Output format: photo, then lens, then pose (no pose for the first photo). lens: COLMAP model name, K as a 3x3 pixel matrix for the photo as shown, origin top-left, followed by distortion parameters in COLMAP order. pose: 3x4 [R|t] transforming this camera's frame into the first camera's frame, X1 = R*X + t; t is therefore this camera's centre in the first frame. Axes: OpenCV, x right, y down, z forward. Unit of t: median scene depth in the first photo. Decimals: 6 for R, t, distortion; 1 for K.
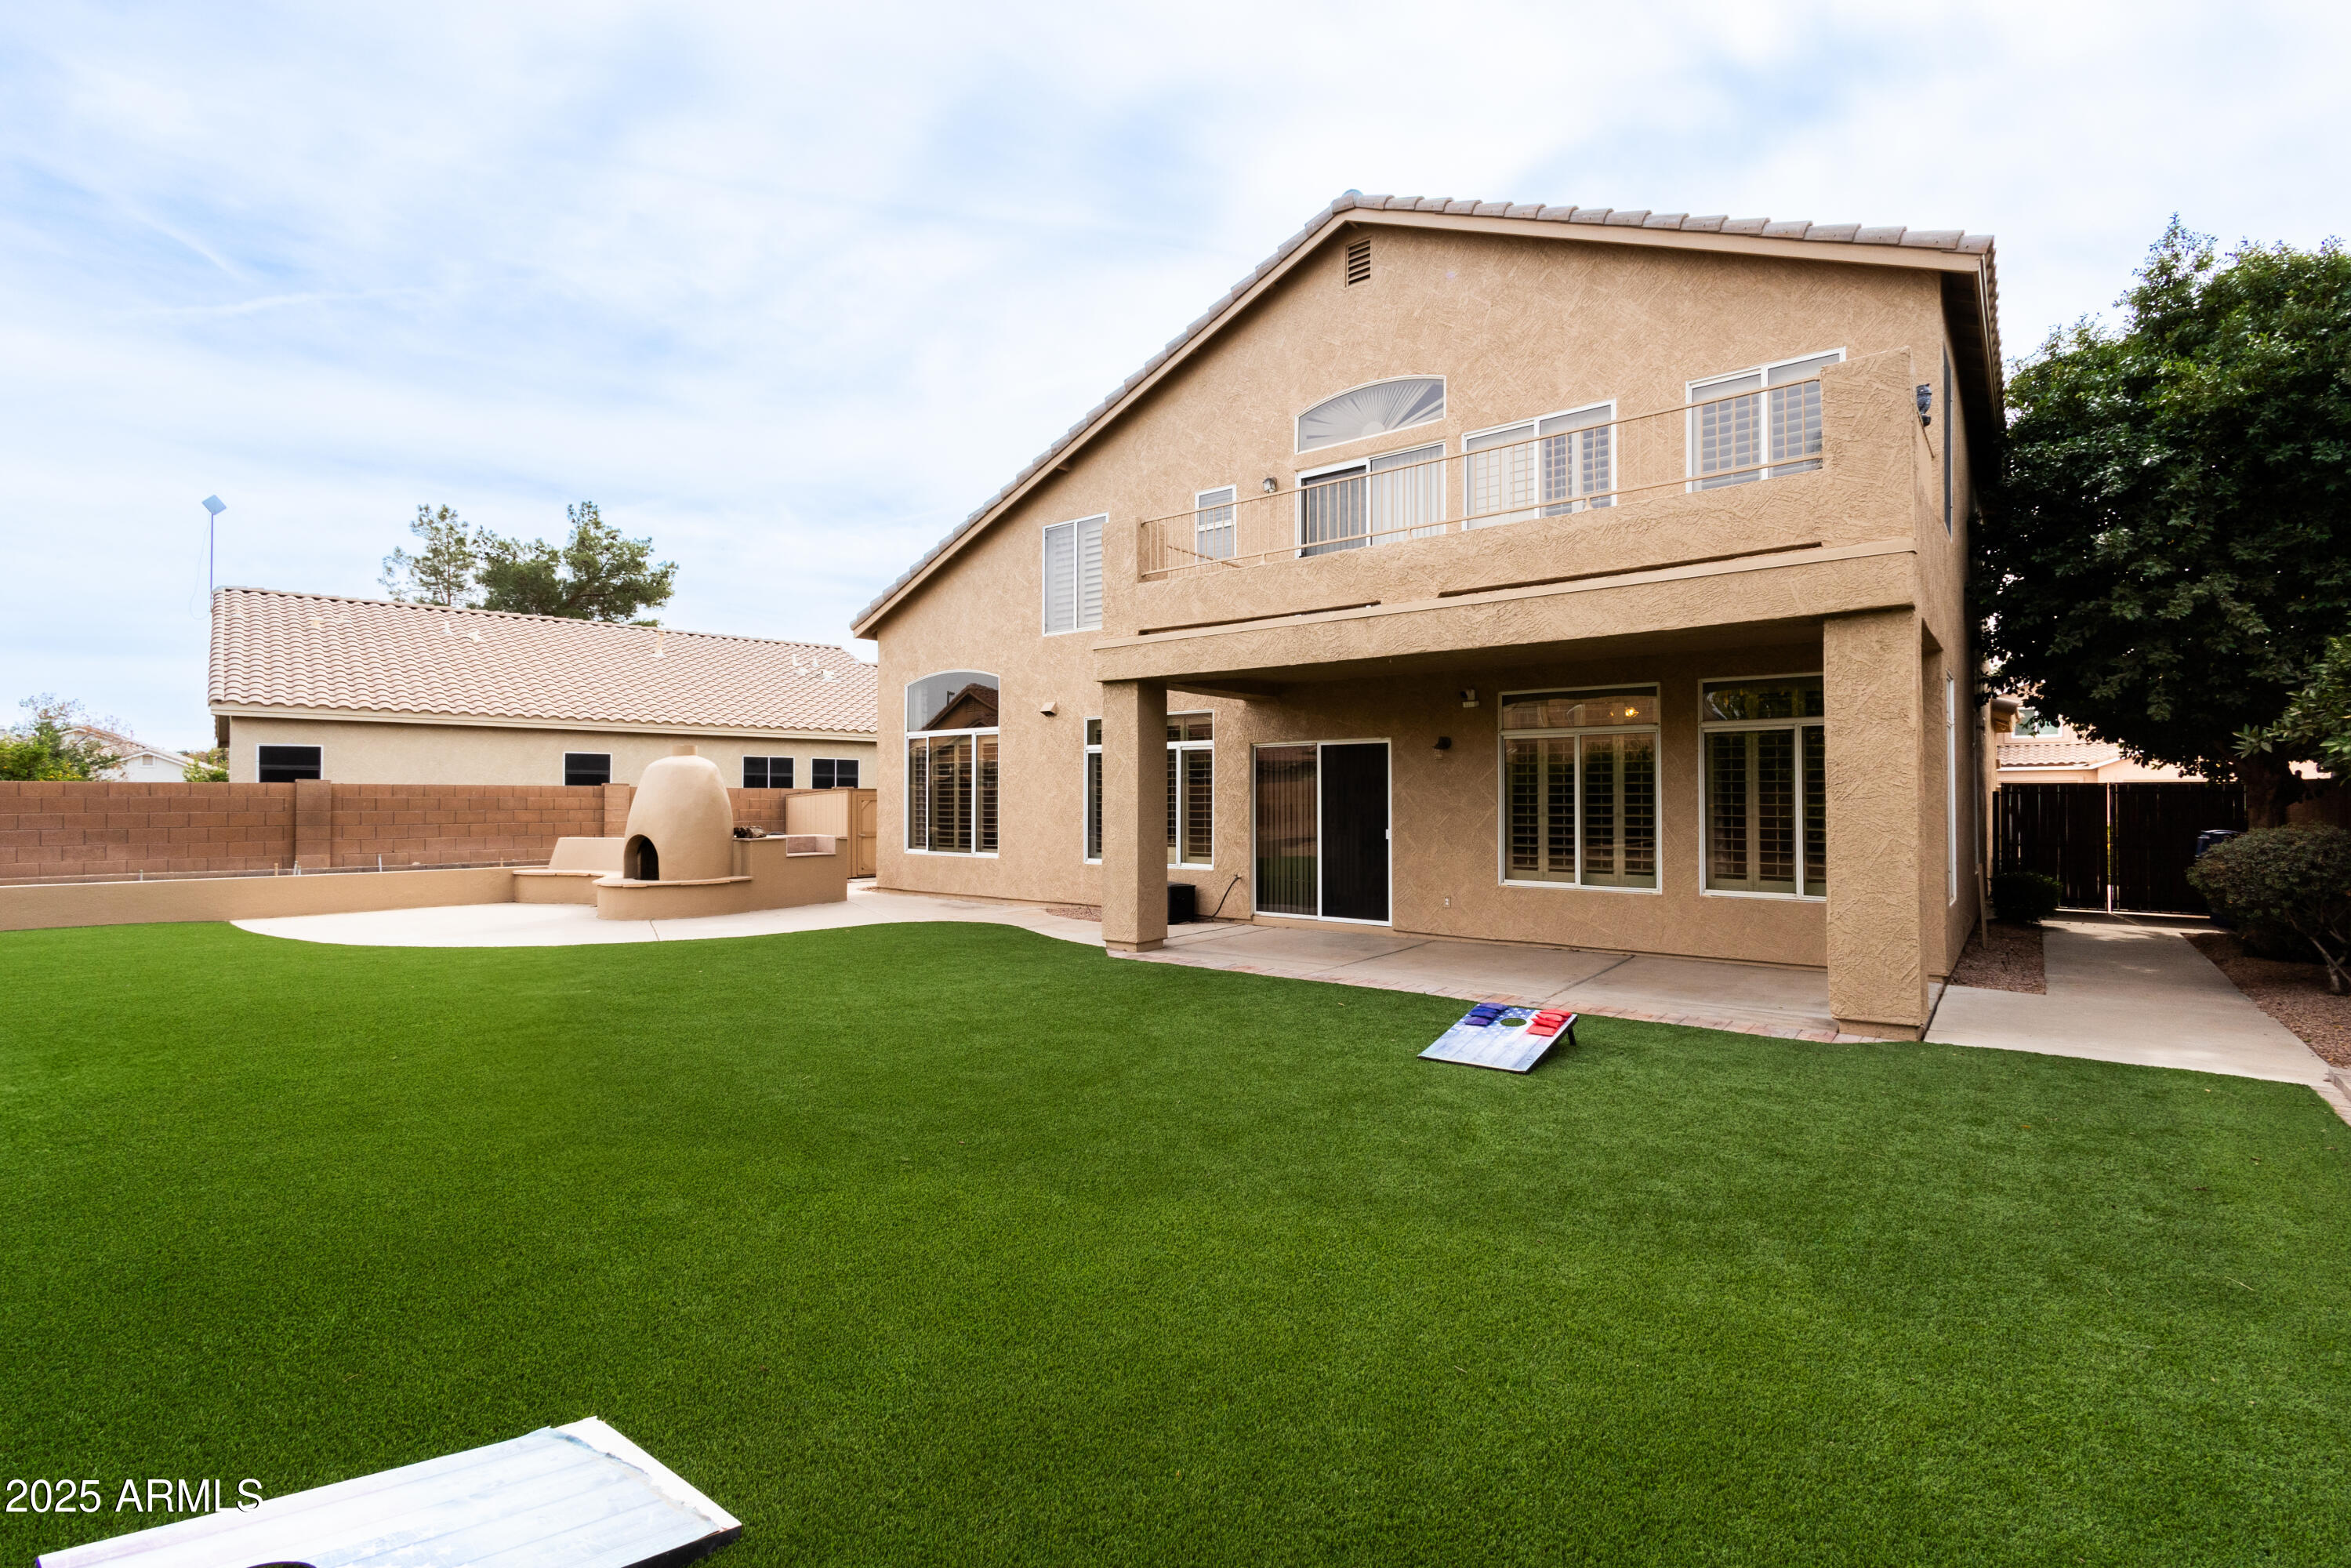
lens RADIAL K [[1069.7, 0, 1180.0], [0, 1069.7, 783.0], [0, 0, 1]] dist [0.007760, -0.004428]
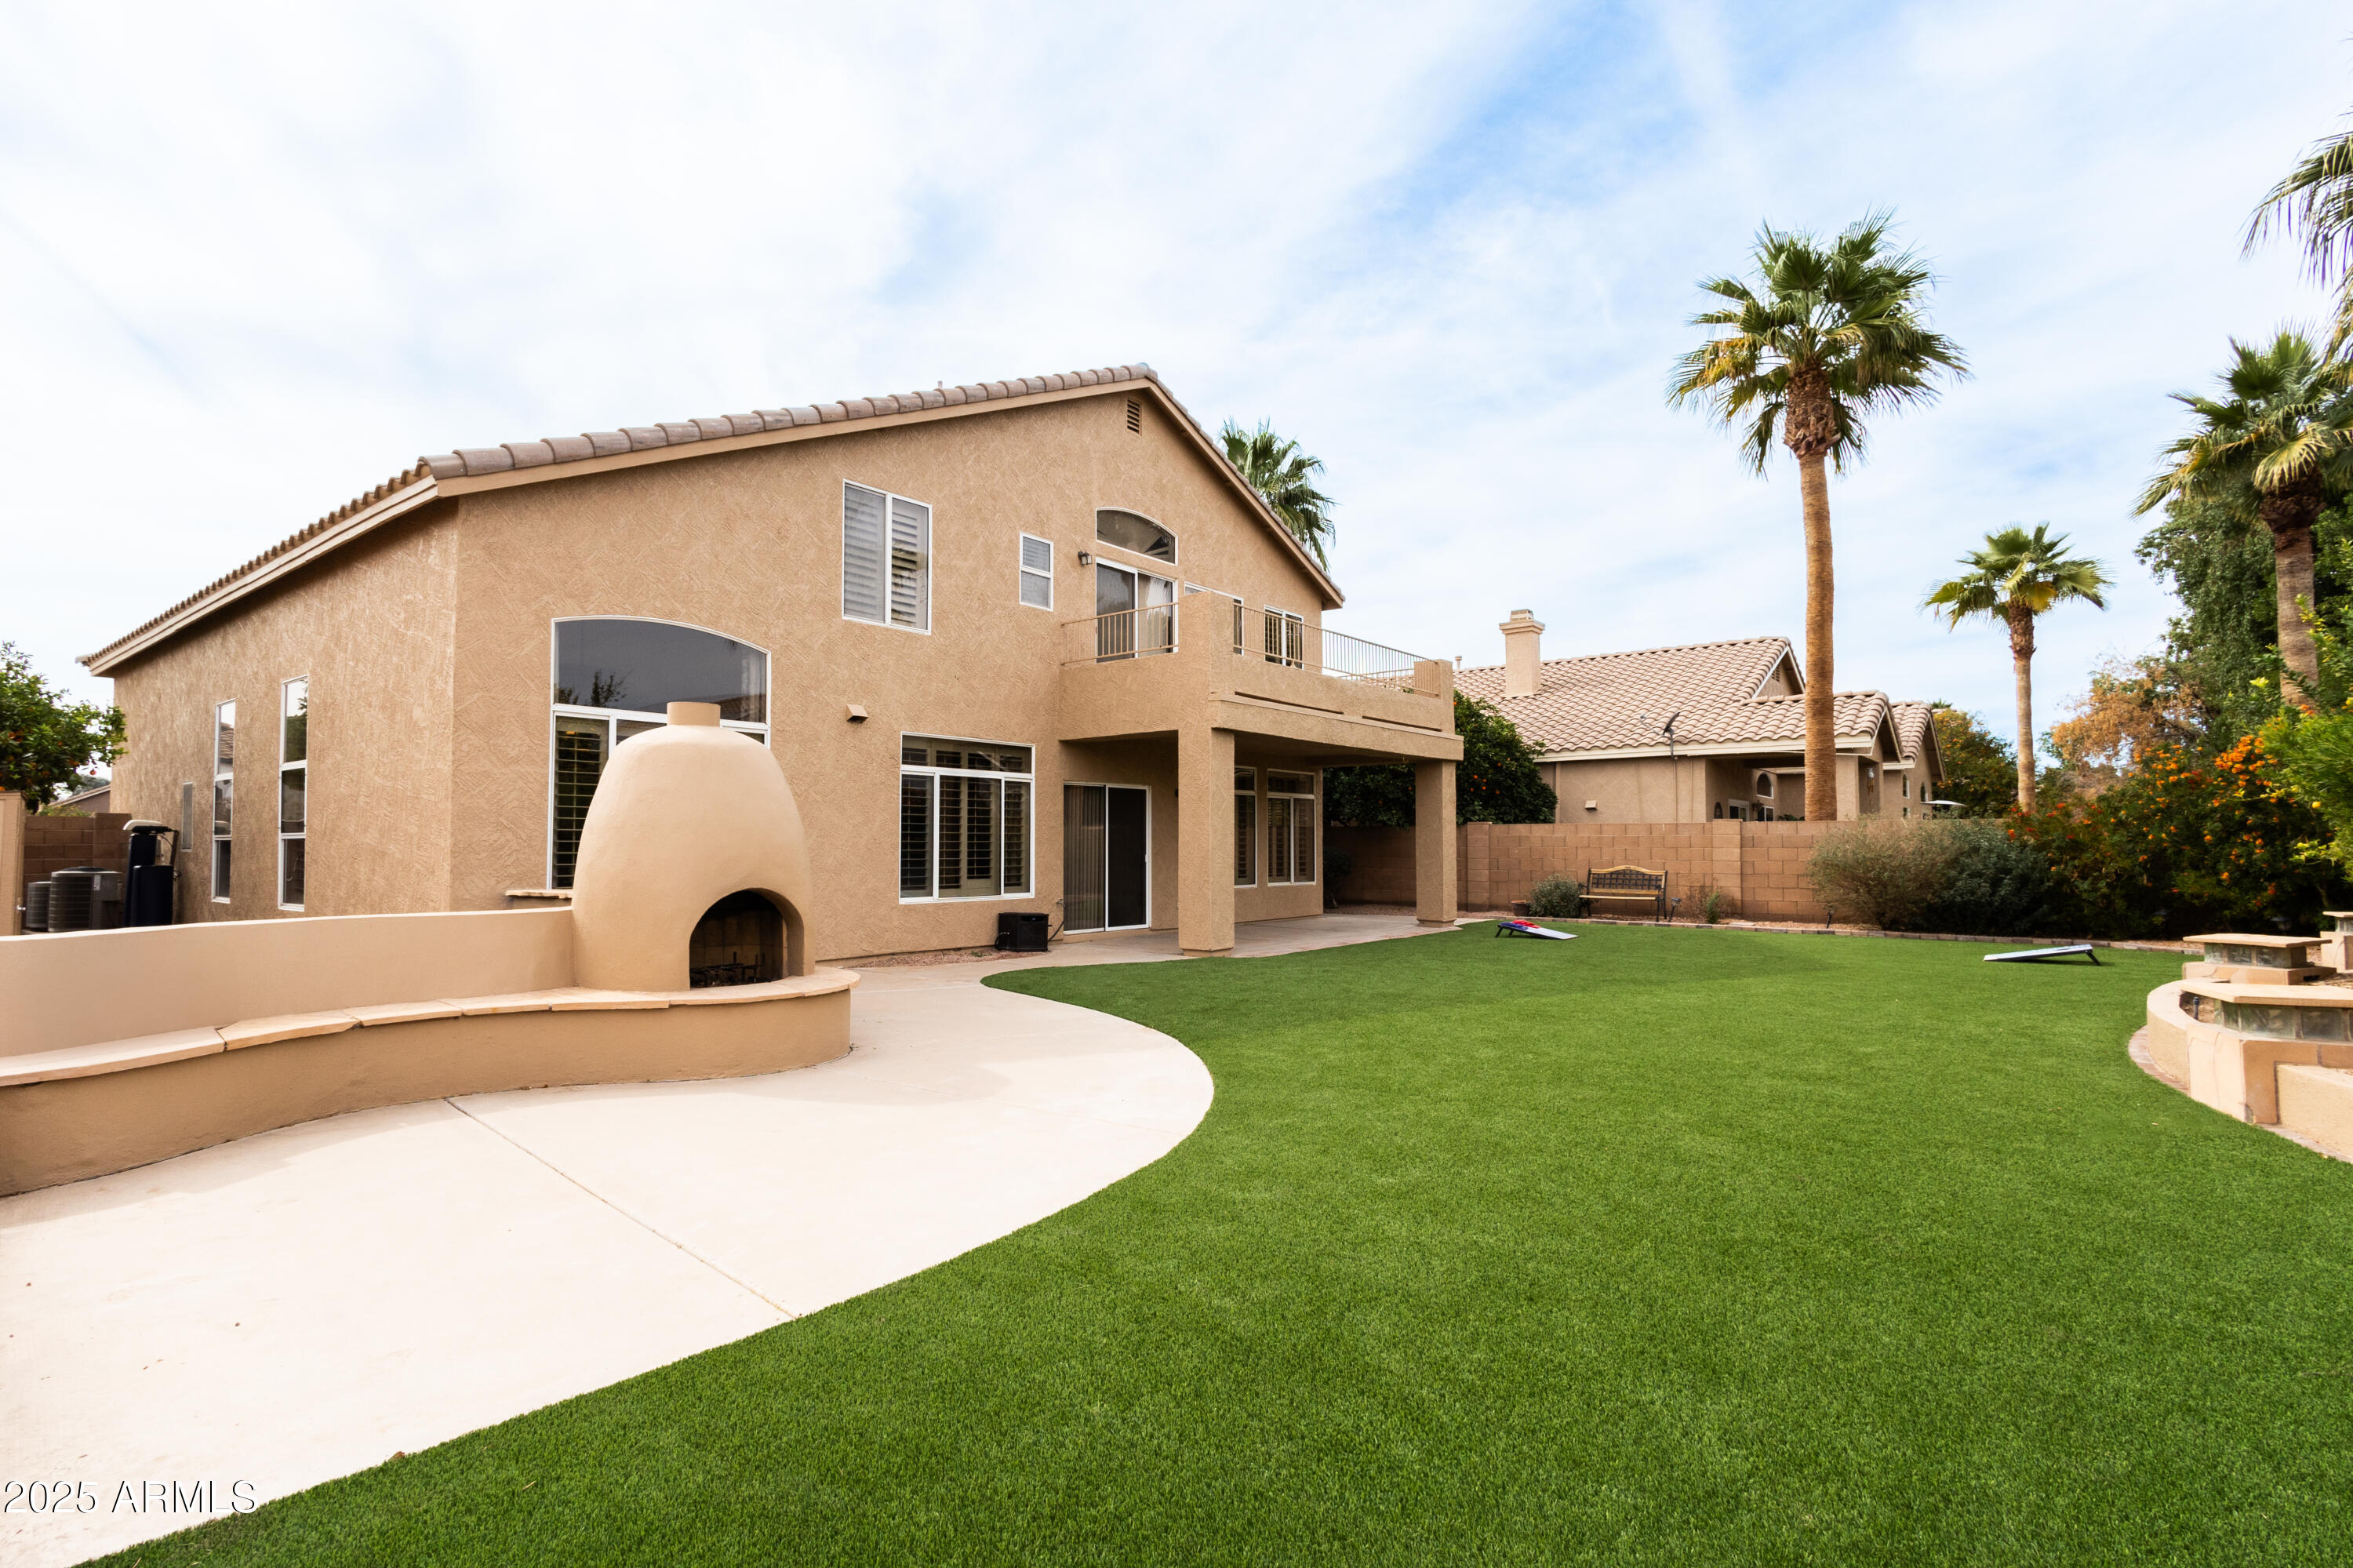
lens RADIAL K [[1099.9, 0, 1141.7], [0, 1099.9, 813.3], [0, 0, 1]] dist [-0.004519, -0.000088]
pose [[0.043523, 0.026750, 0.998694, -1.123553], [-0.019980, 0.999465, -0.025900, 0.027028], [-0.998853, -0.018827, 0.044034, 0.905741]]
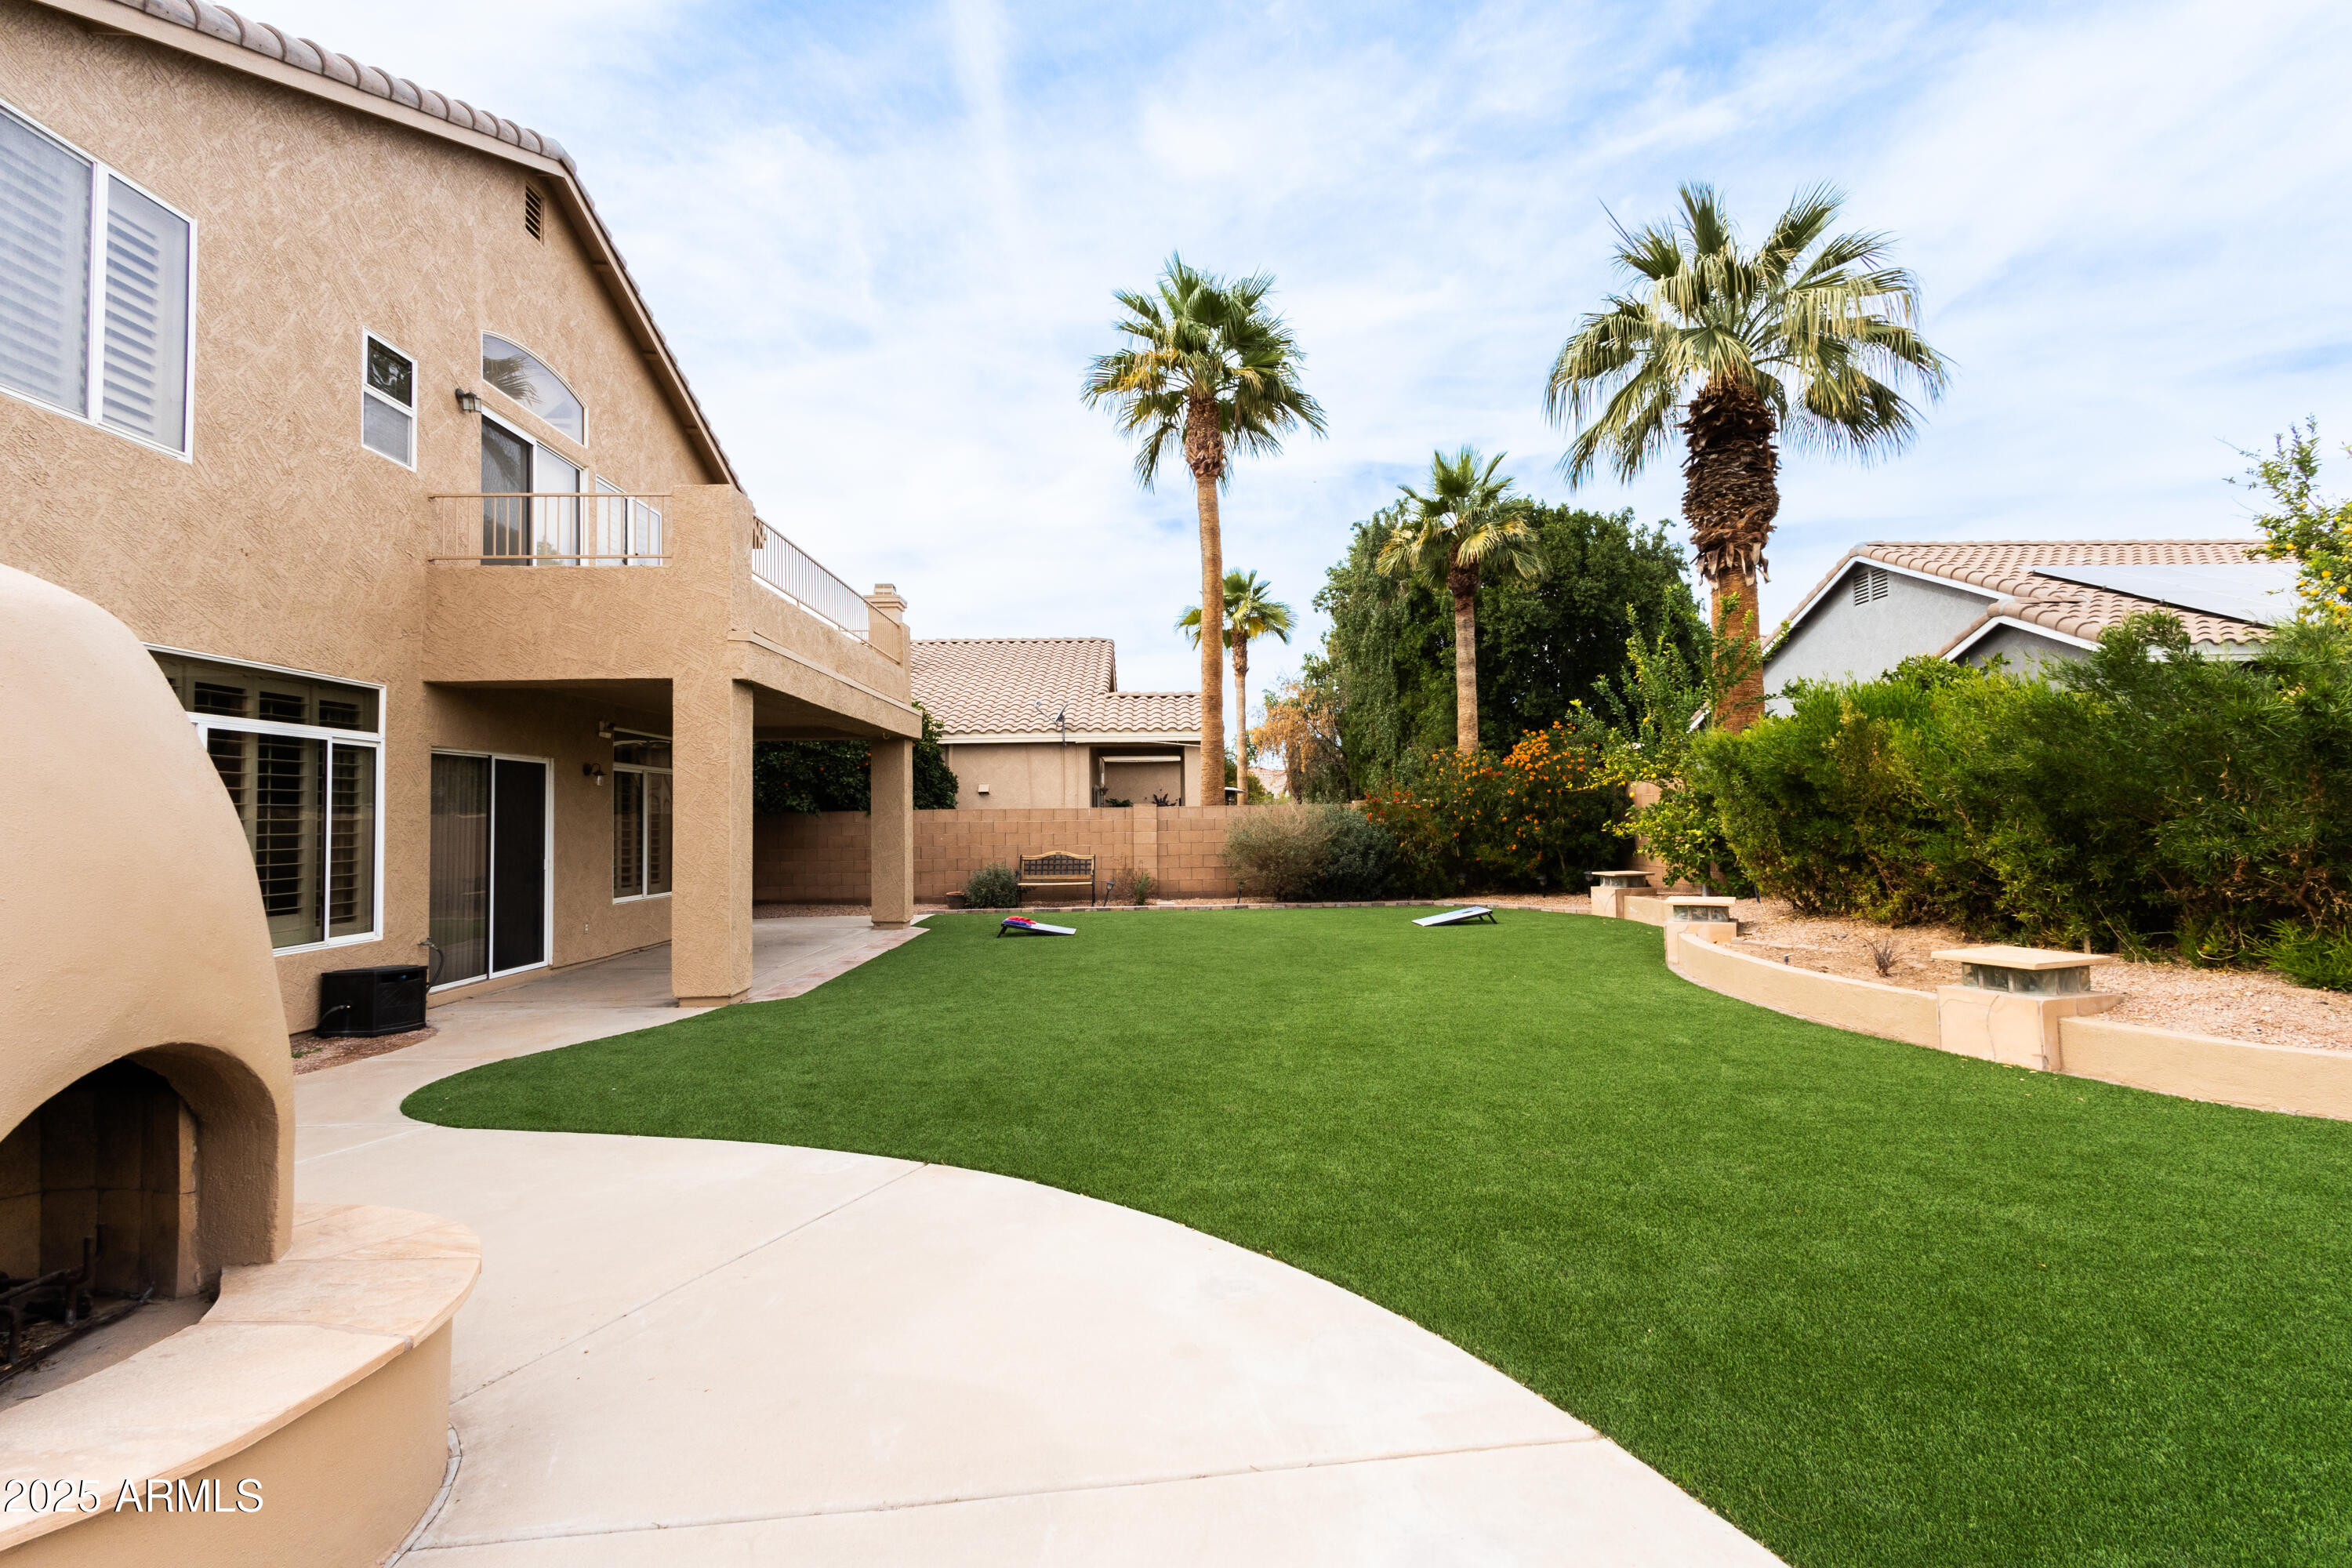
lens RADIAL K [[1070.1, 0, 1180.5], [0, 1070.1, 783.0], [0, 0, 1]] dist [0.007760, -0.004428]
pose [[-0.630964, 0.034076, 0.775063, -0.817141], [-0.001205, 0.998991, -0.044902, 0.018869], [-0.775811, -0.029266, -0.630286, 1.107690]]
